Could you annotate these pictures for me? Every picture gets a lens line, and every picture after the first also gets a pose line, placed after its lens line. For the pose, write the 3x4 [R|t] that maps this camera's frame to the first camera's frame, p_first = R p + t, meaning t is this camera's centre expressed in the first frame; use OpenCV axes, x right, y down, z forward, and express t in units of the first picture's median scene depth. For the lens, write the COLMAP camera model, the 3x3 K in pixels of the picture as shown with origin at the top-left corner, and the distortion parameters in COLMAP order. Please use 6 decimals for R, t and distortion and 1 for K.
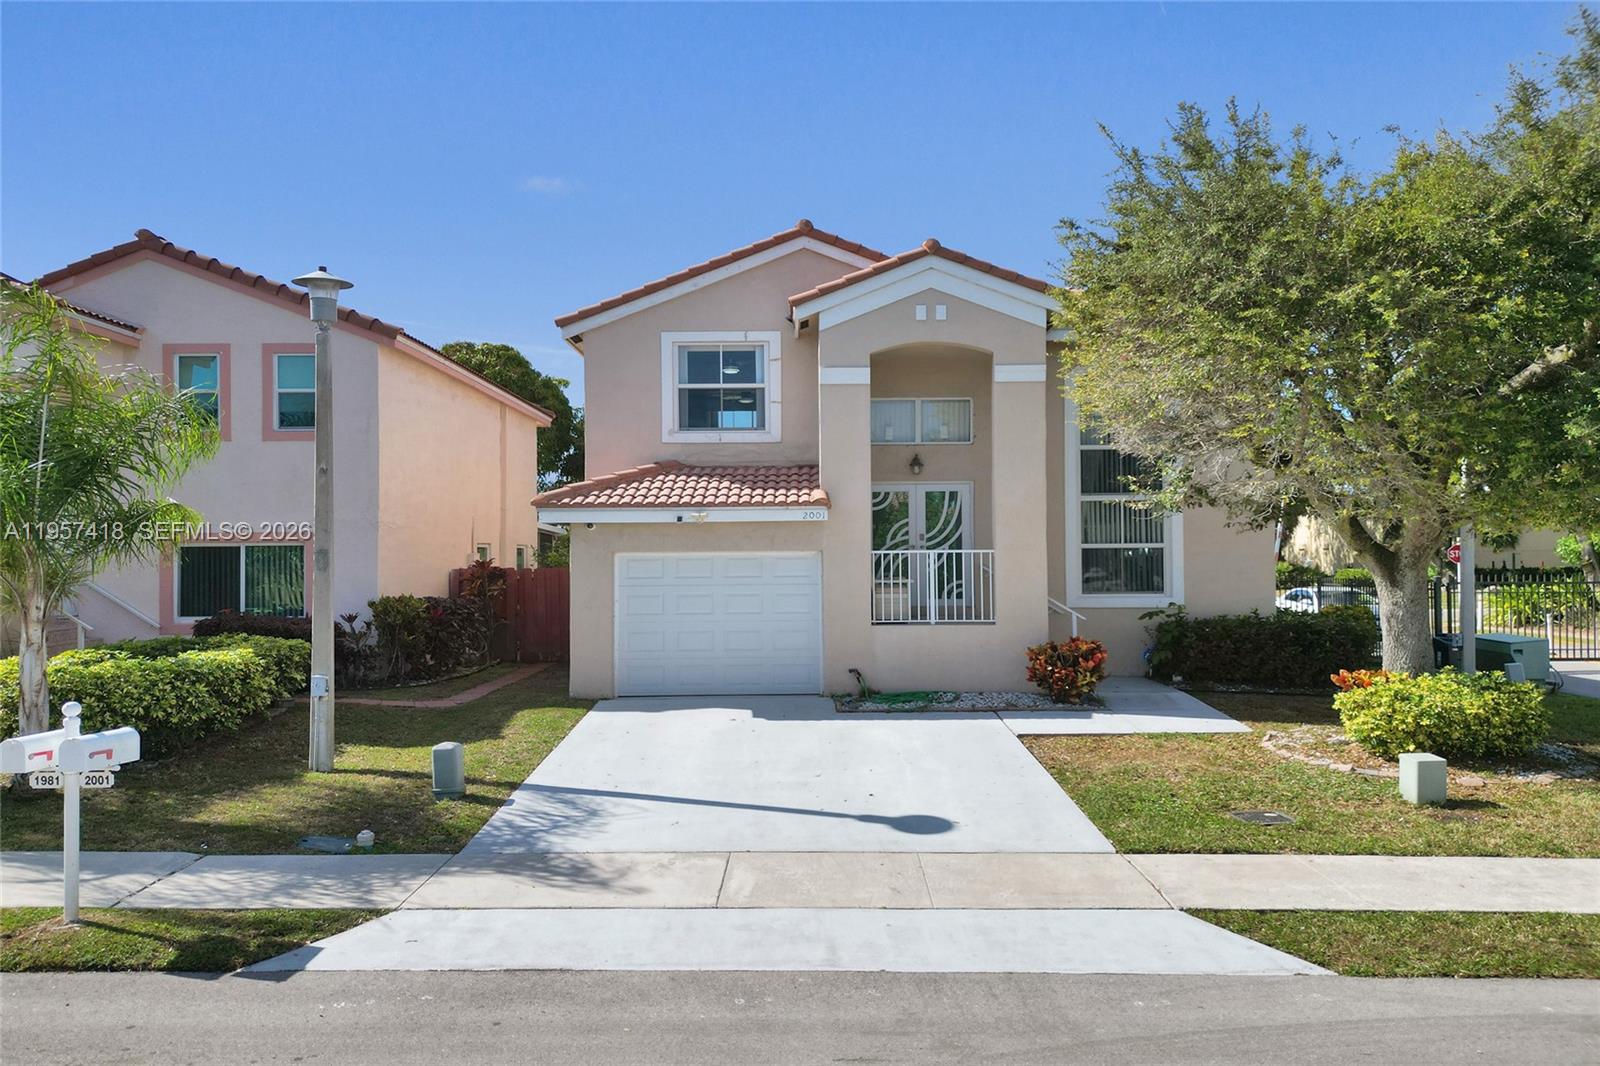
lens RADIAL K [[1106.4, 0, 805.5], [0, 1106.4, 553.5], [0, 0, 1]] dist [0.067230, -0.064804]
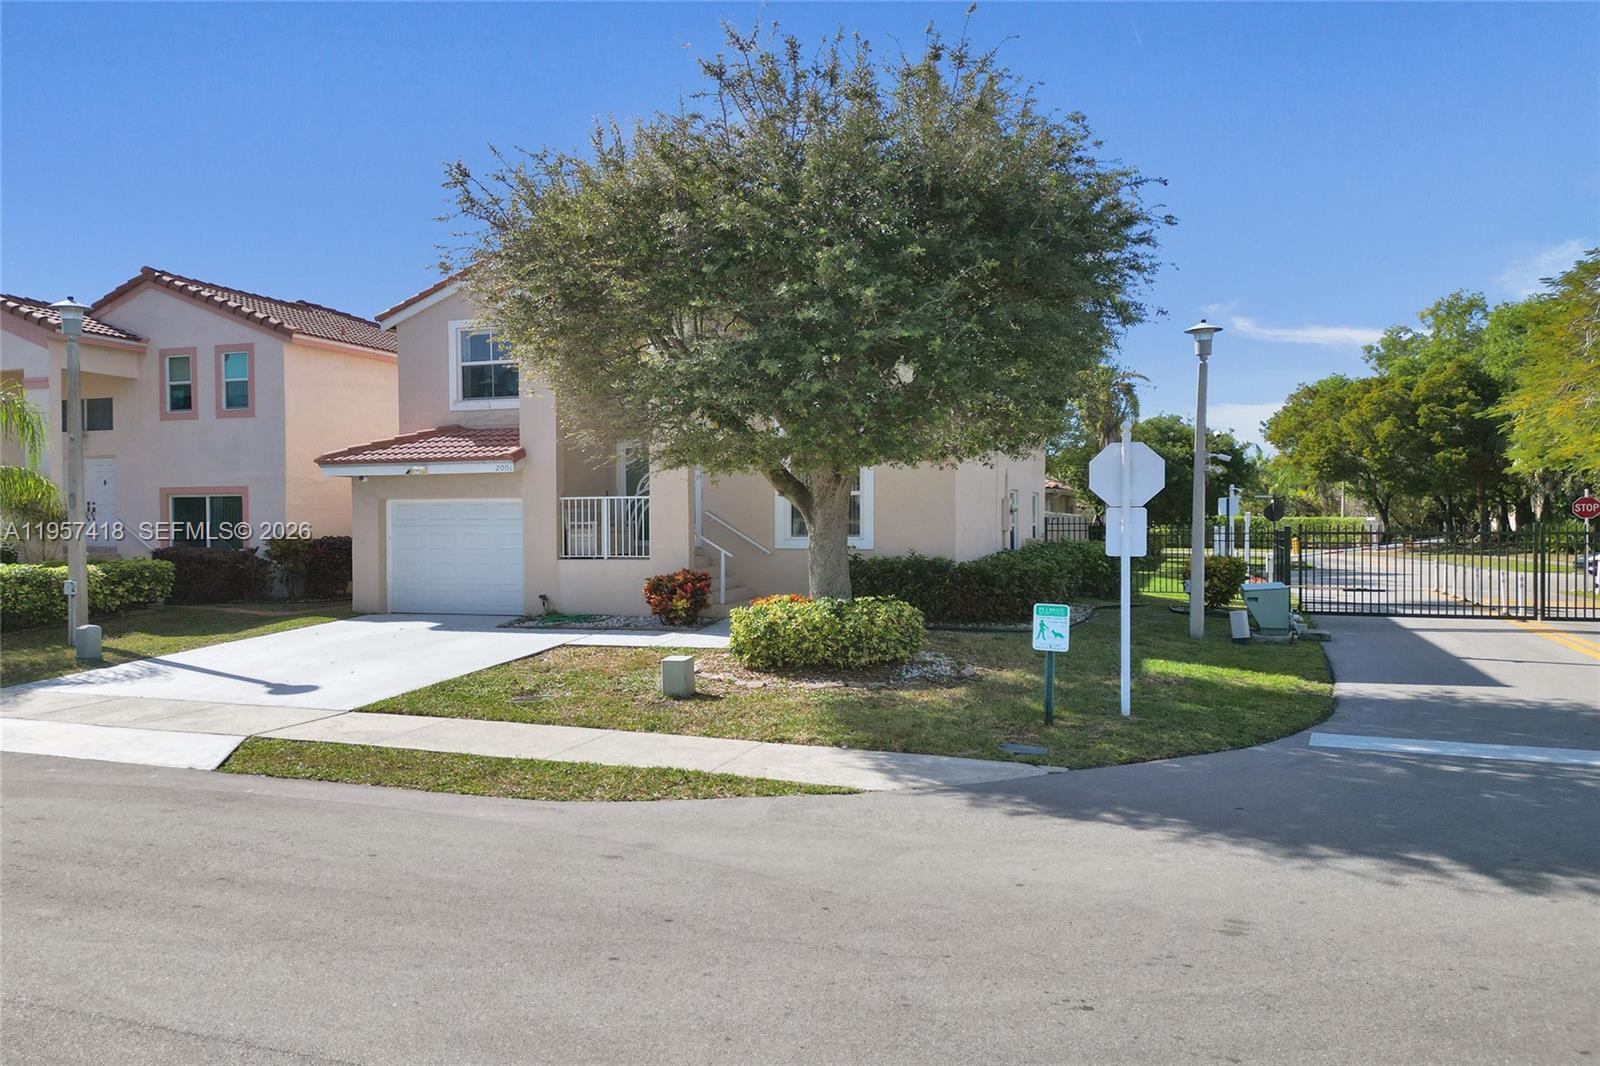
lens RADIAL K [[1092.3, 0, 800.0], [0, 1092.3, 533.0], [0, 0, 1]] dist [0.066212, -0.037195]
pose [[0.943113, 0.005385, -0.332429, 0.708944], [0.002286, 0.999740, 0.022679, 0.010470], [0.332465, -0.022149, 0.942856, -0.032889]]
